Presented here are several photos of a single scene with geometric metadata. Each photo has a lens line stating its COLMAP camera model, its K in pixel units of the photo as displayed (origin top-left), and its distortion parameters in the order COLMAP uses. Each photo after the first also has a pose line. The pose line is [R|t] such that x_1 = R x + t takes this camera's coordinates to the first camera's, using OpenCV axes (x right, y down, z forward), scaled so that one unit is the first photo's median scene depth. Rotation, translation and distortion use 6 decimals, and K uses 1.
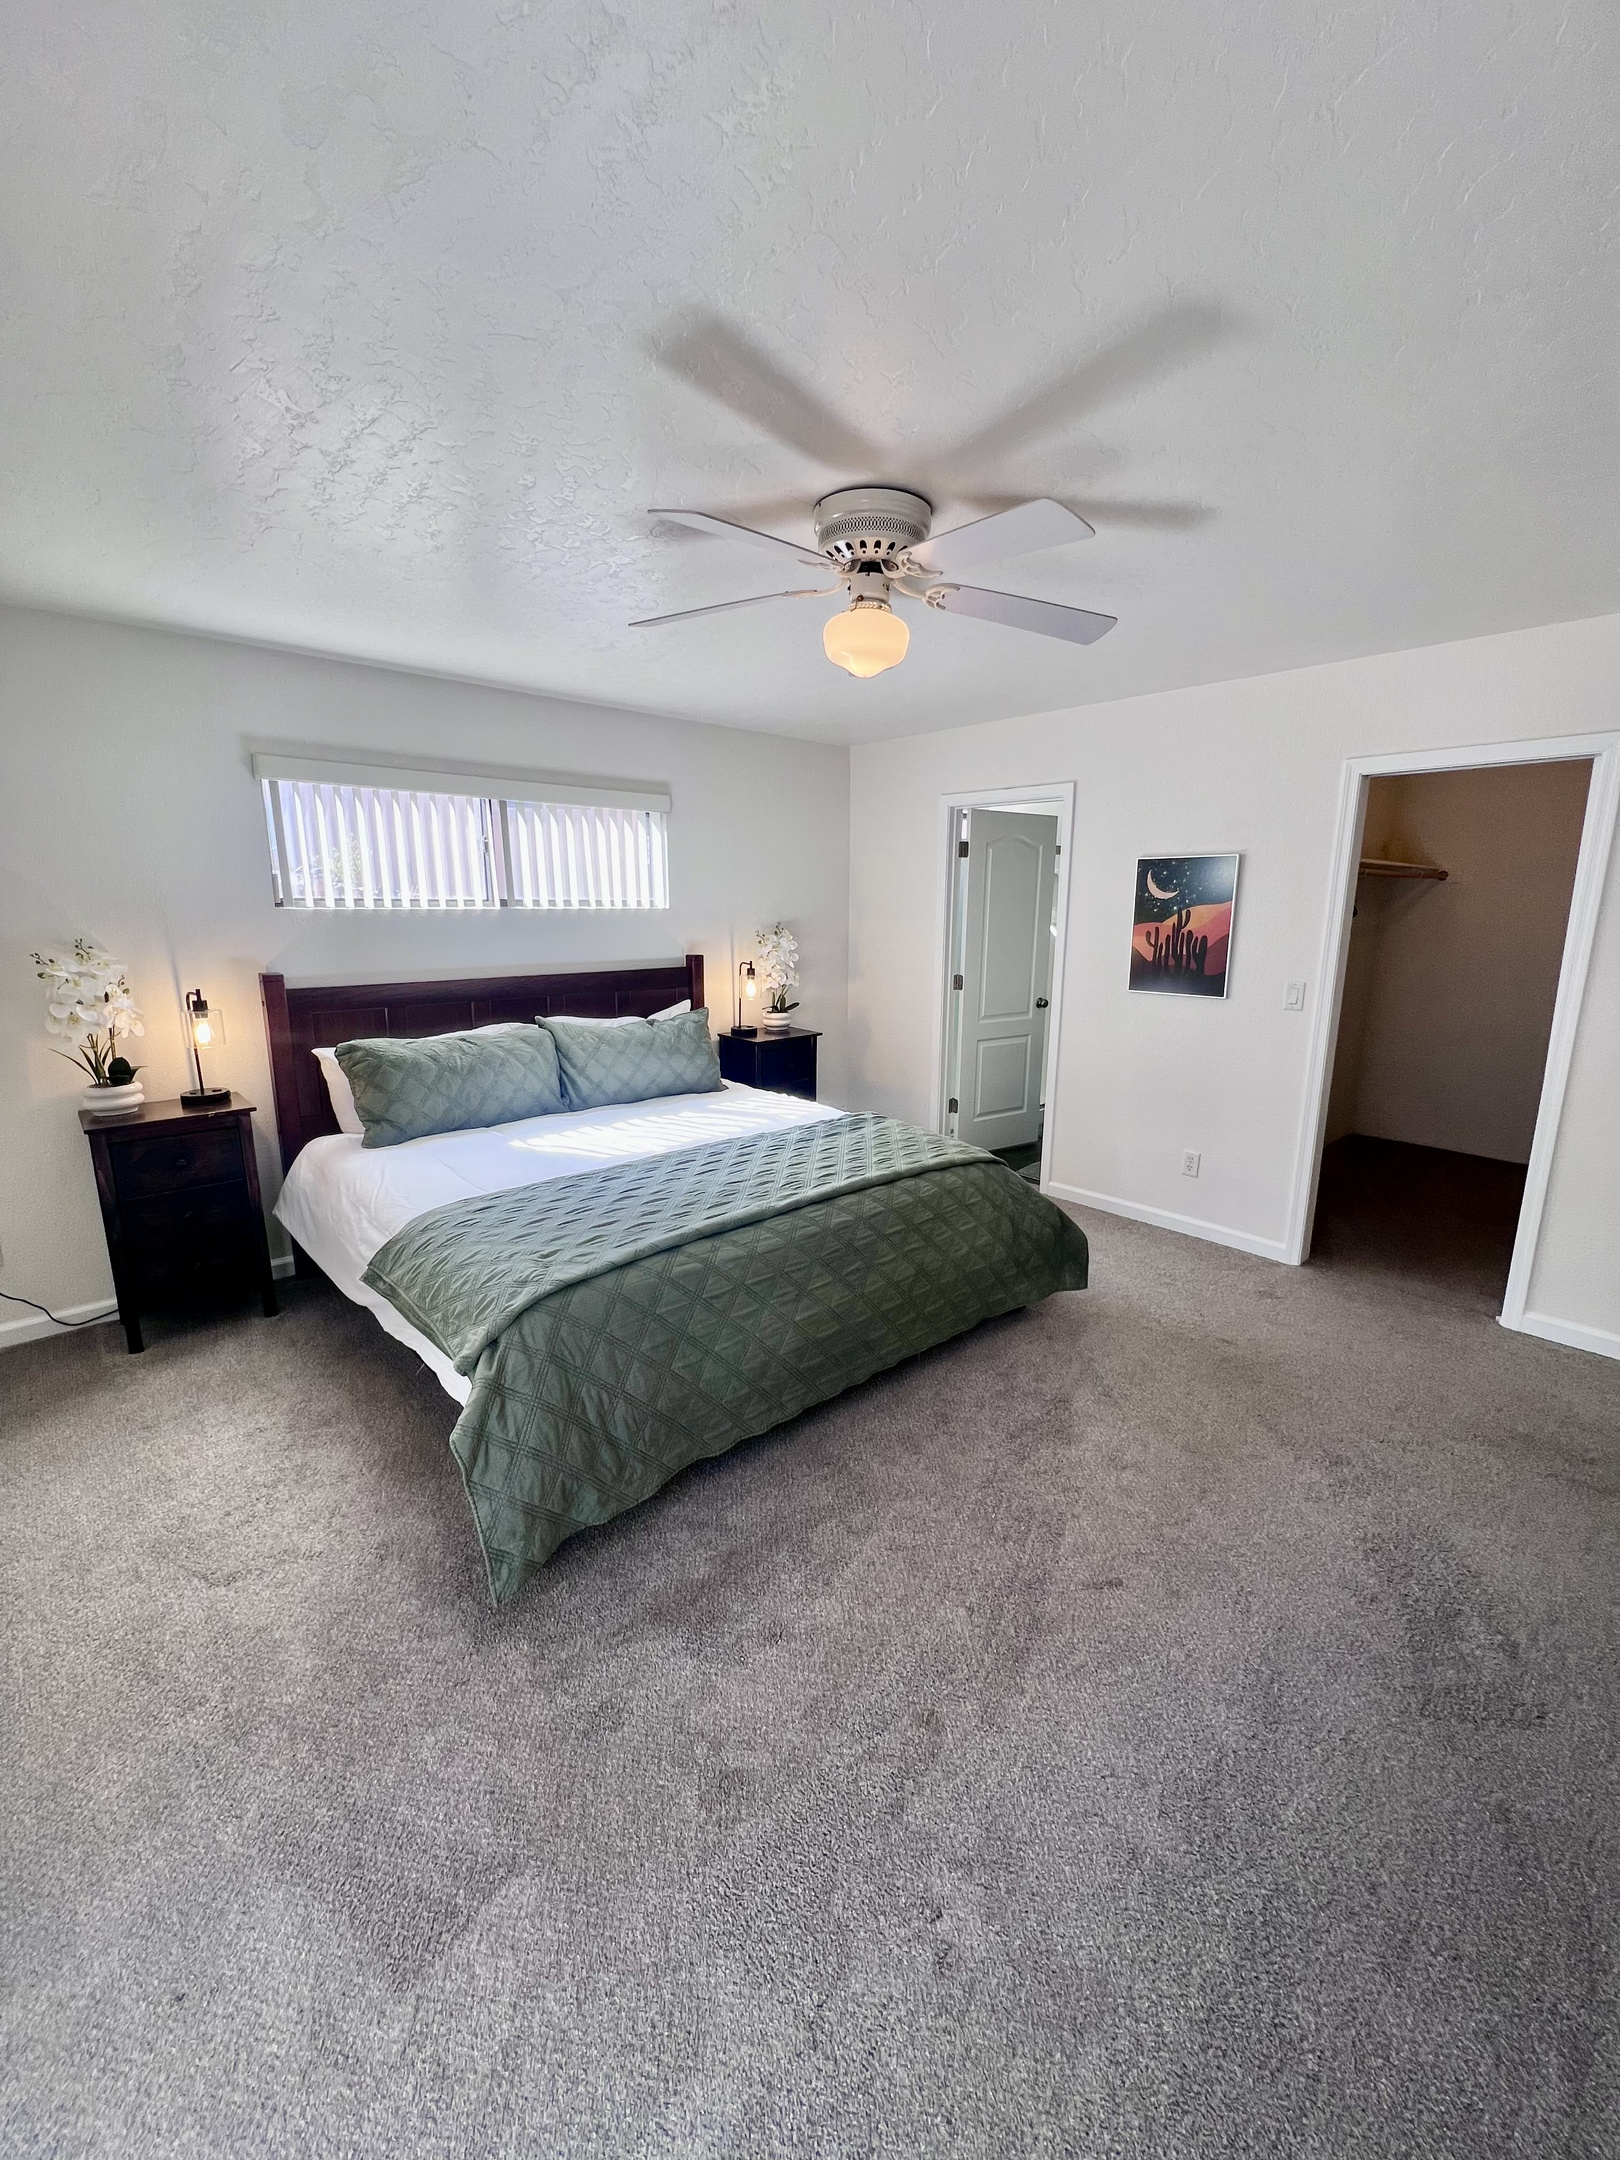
lens RADIAL K [[862.5, 0, 817.2], [0, 862.5, 1080.5], [0, 0, 1]] dist [-0.002583, 0.000005]
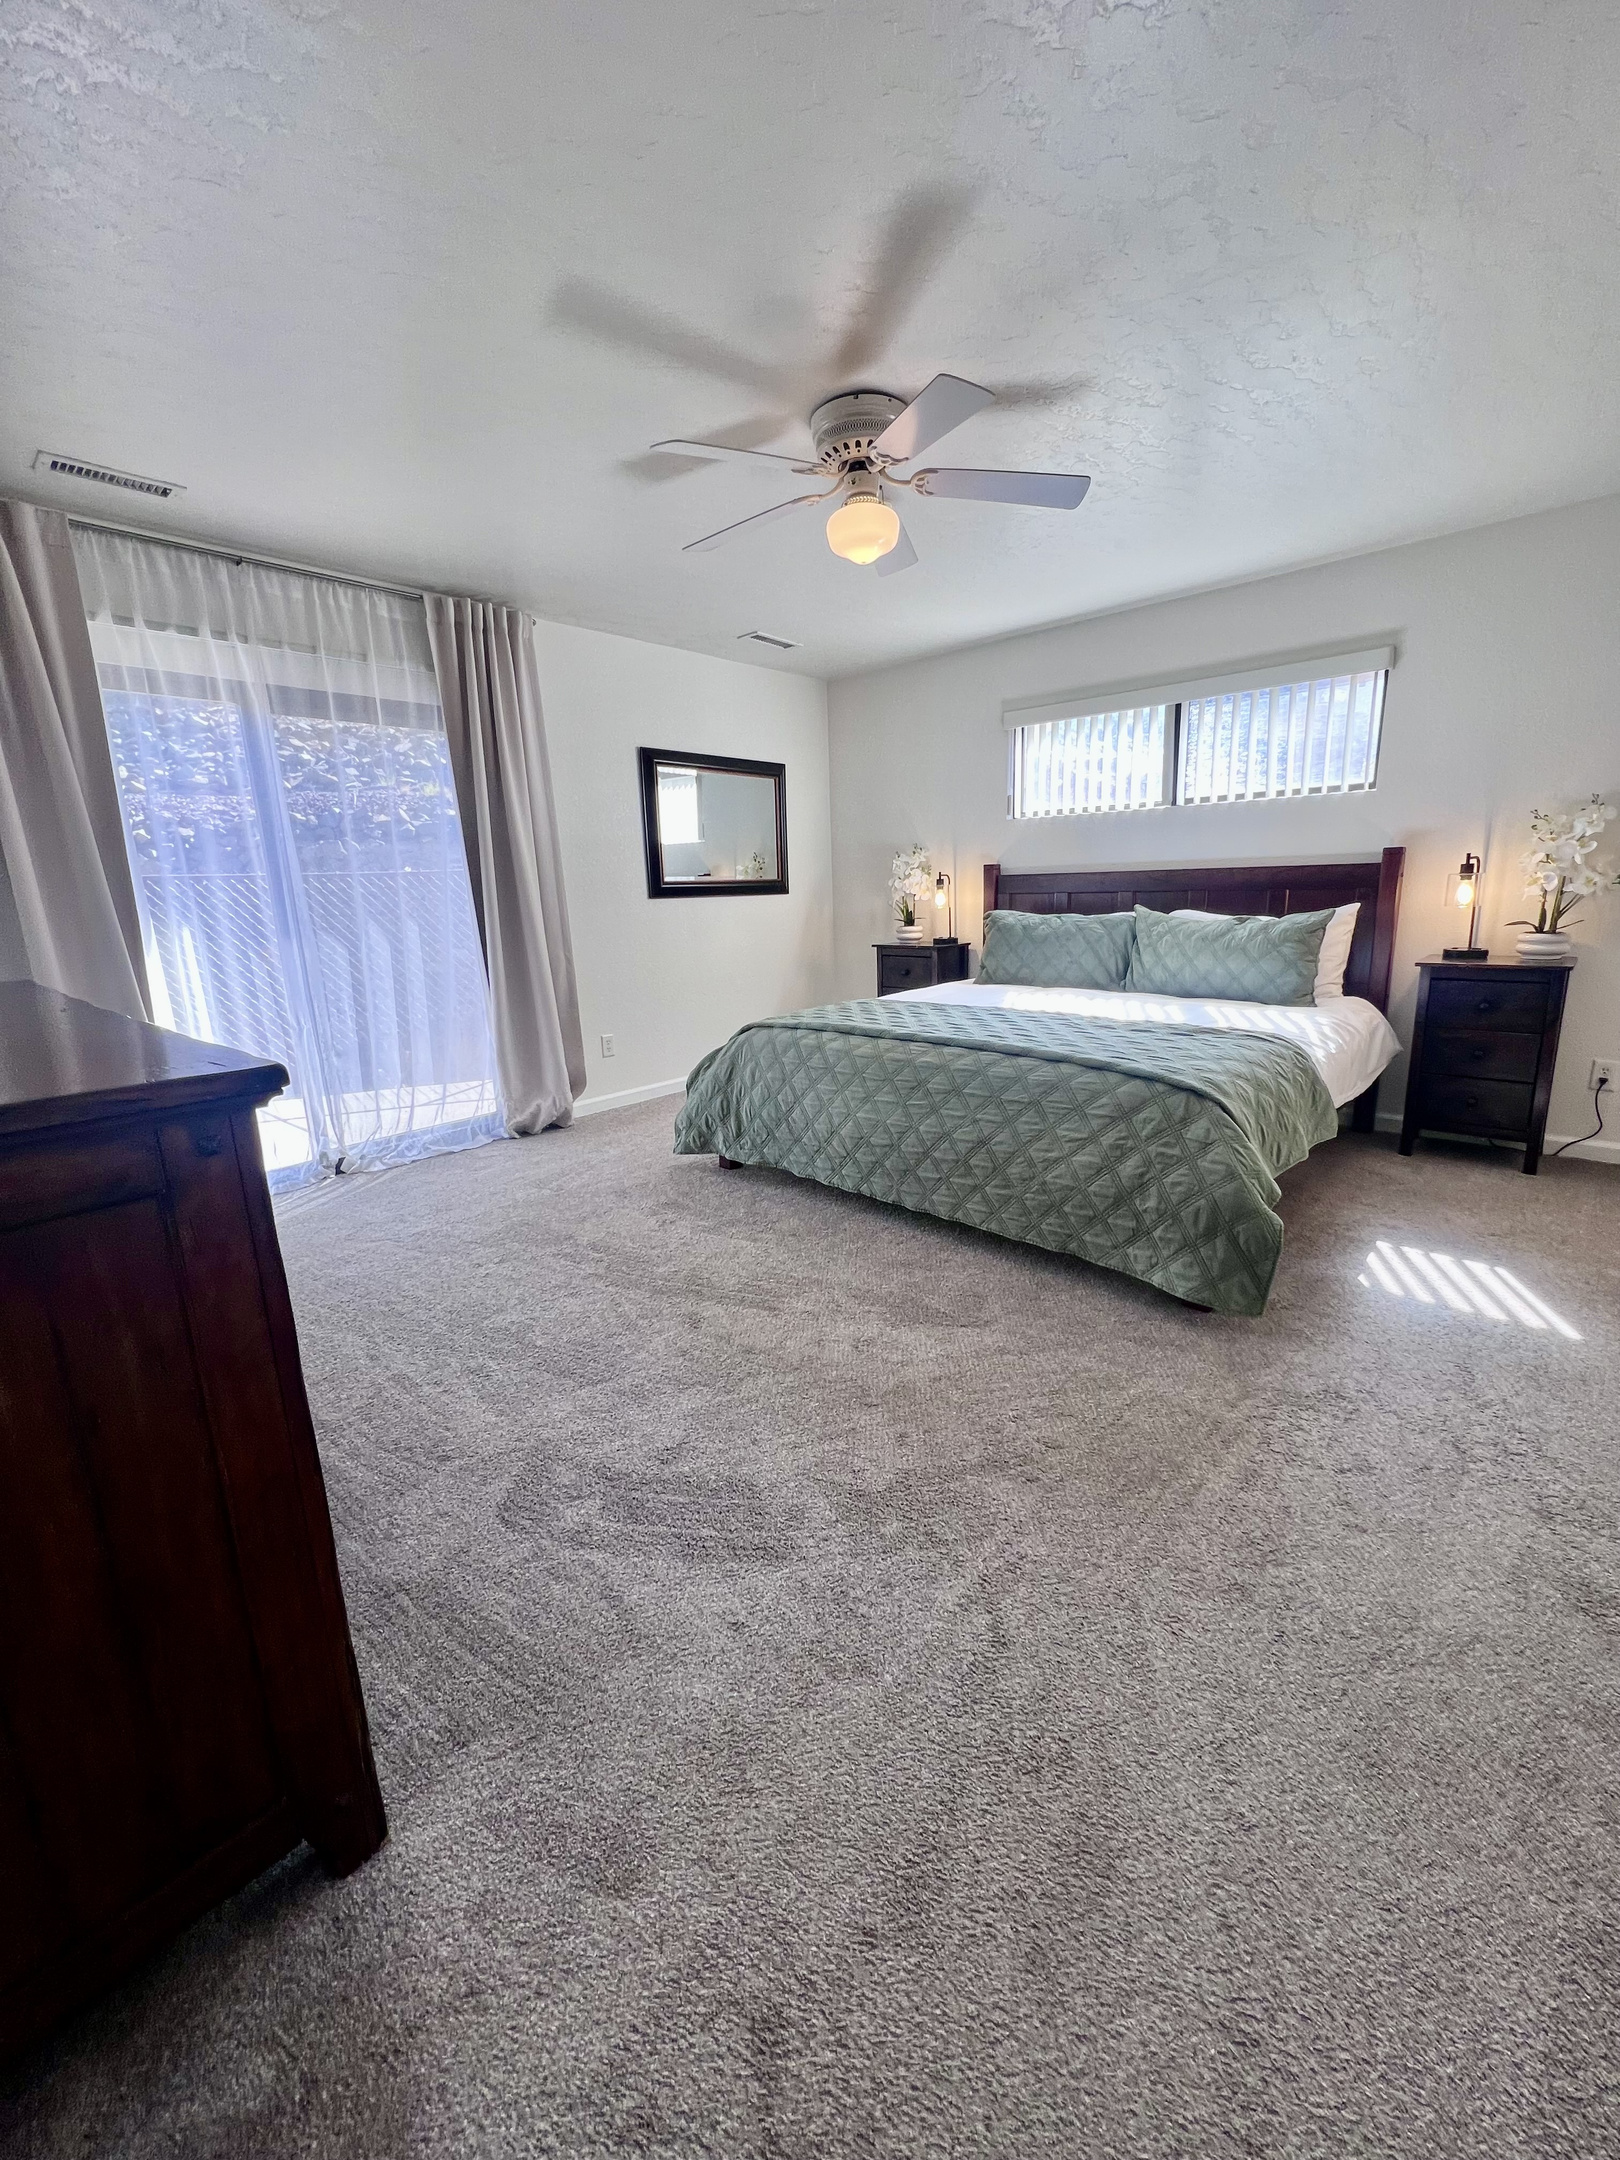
lens RADIAL K [[862.5, 0, 817.2], [0, 862.5, 1080.5], [0, 0, 1]] dist [-0.002583, 0.000005]
pose [[0.089664, 0.214016, -0.972706, 0.855730], [-0.174099, 0.964971, 0.196266, -0.003474], [0.980638, 0.151749, 0.123783, 0.572085]]
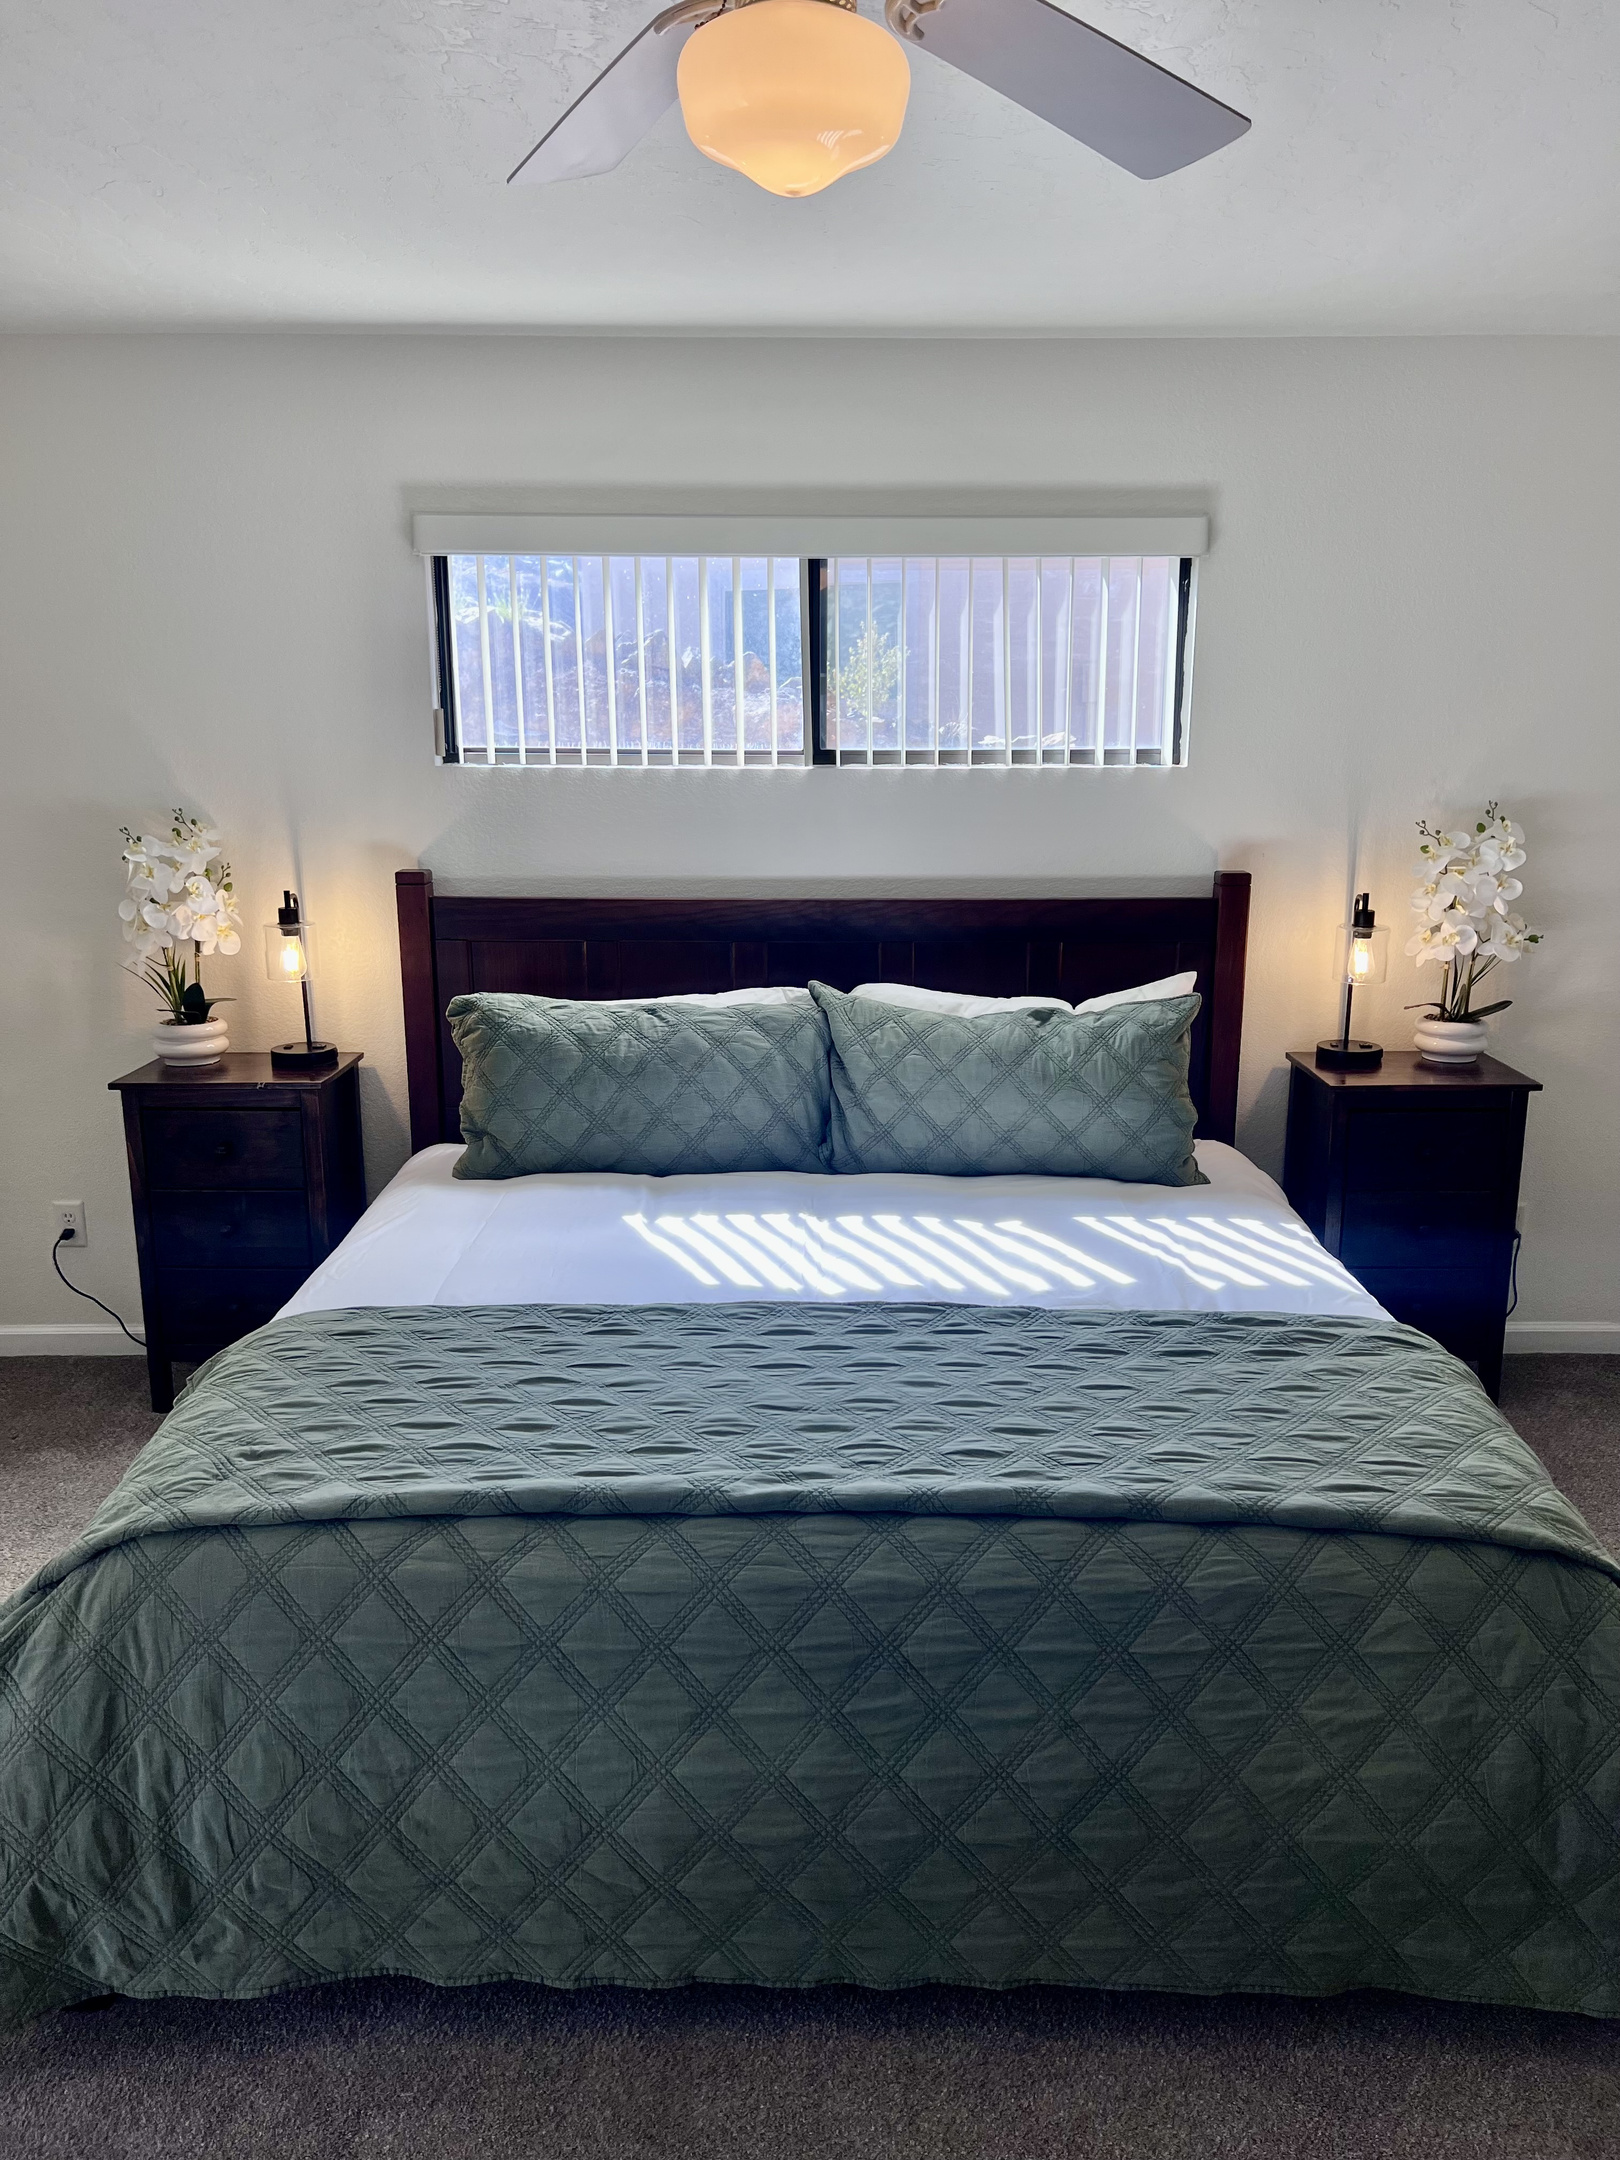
lens RADIAL K [[1629.8, 0, 815.9], [0, 1629.8, 1085.9], [0, 0, 1]] dist [0.017979, -0.004956]
pose [[0.739002, 0.144462, -0.658032, 0.370919], [-0.134672, 0.988702, 0.065814, -0.086338], [0.660106, 0.039982, 0.750108, 0.313499]]
